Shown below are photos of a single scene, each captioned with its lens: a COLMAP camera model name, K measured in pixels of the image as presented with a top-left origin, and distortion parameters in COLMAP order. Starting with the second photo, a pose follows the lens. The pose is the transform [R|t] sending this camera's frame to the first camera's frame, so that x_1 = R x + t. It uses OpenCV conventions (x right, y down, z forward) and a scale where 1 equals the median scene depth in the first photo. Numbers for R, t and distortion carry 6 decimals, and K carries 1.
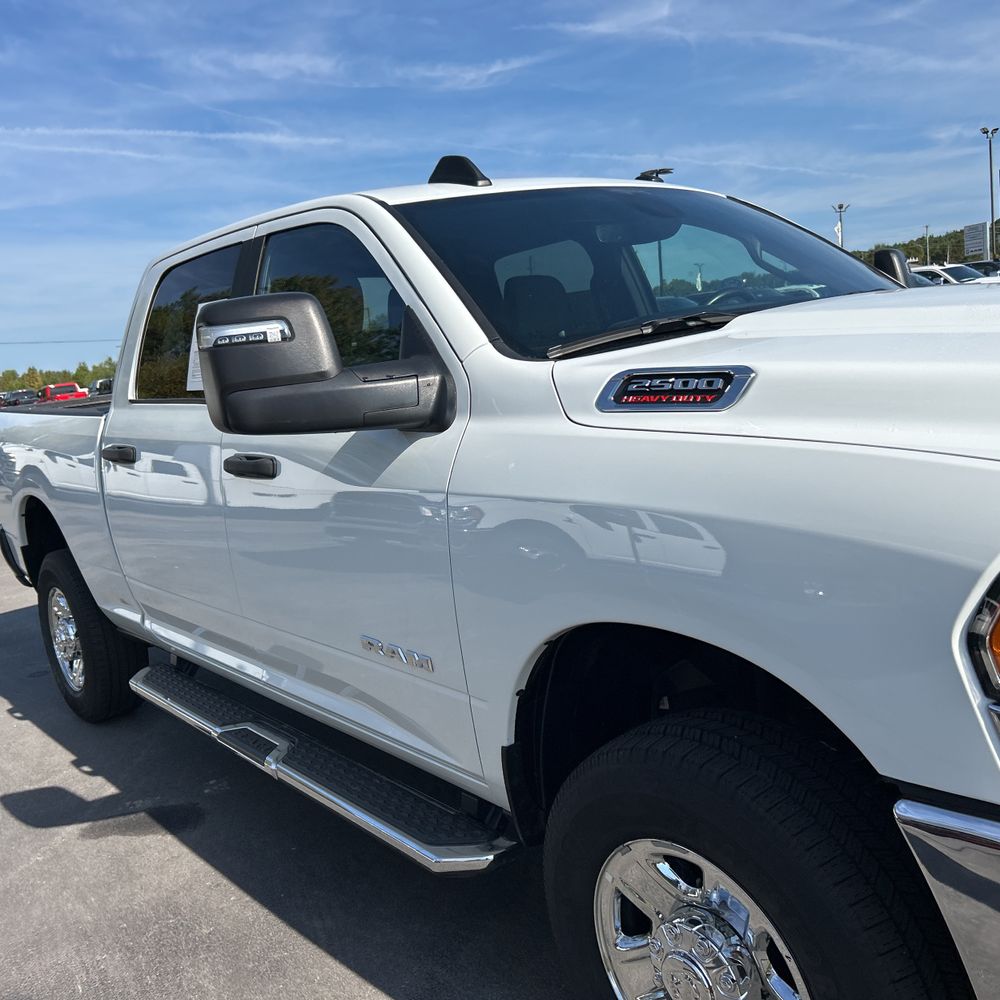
lens RADIAL K [[1013.8, 0, 488.7], [0, 1013.8, 500.7], [0, 0, 1]] dist [0.014457, 0.007824]
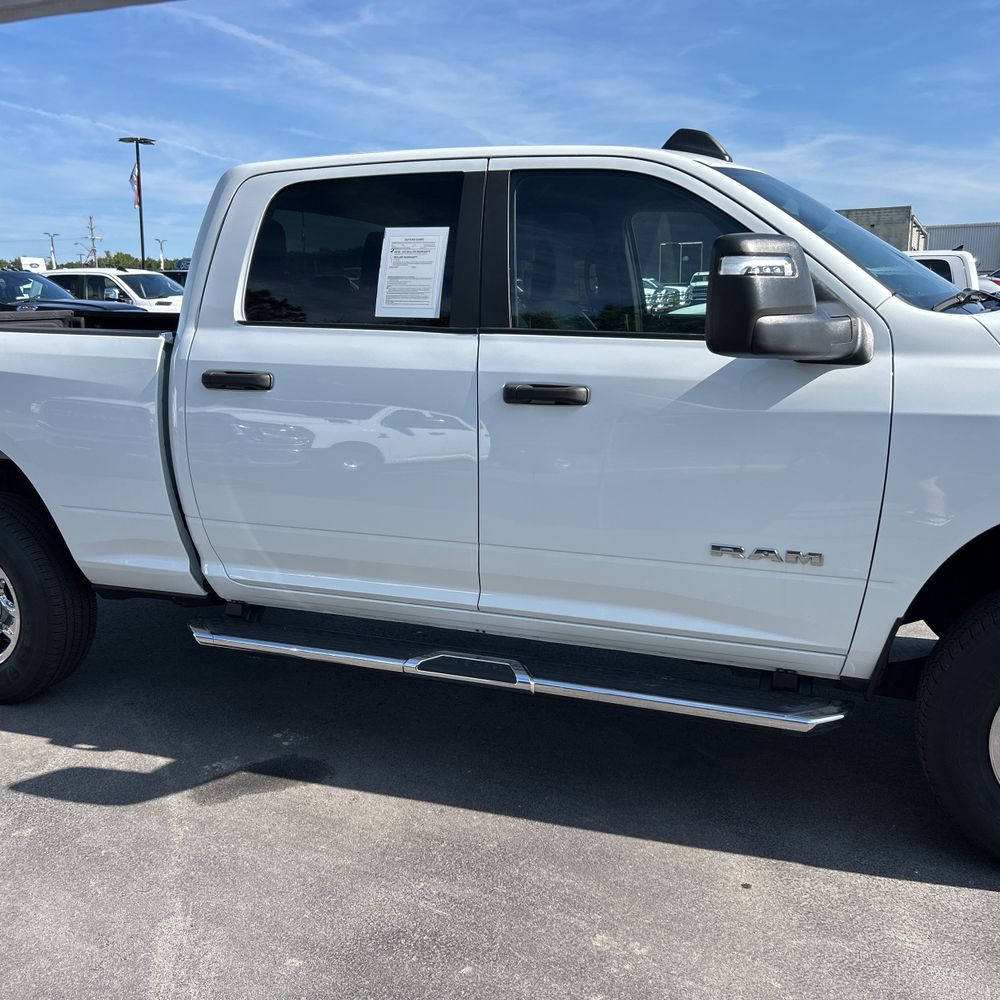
lens RADIAL K [[1011.7, 0, 481.1], [0, 1011.7, 501.9], [0, 0, 1]] dist [0.053008, -0.047566]
pose [[0.861368, -0.000125, 0.507981, -0.663331], [-0.006083, 0.999926, 0.010561, 0.054494], [-0.507945, -0.012187, 0.861303, 0.105422]]
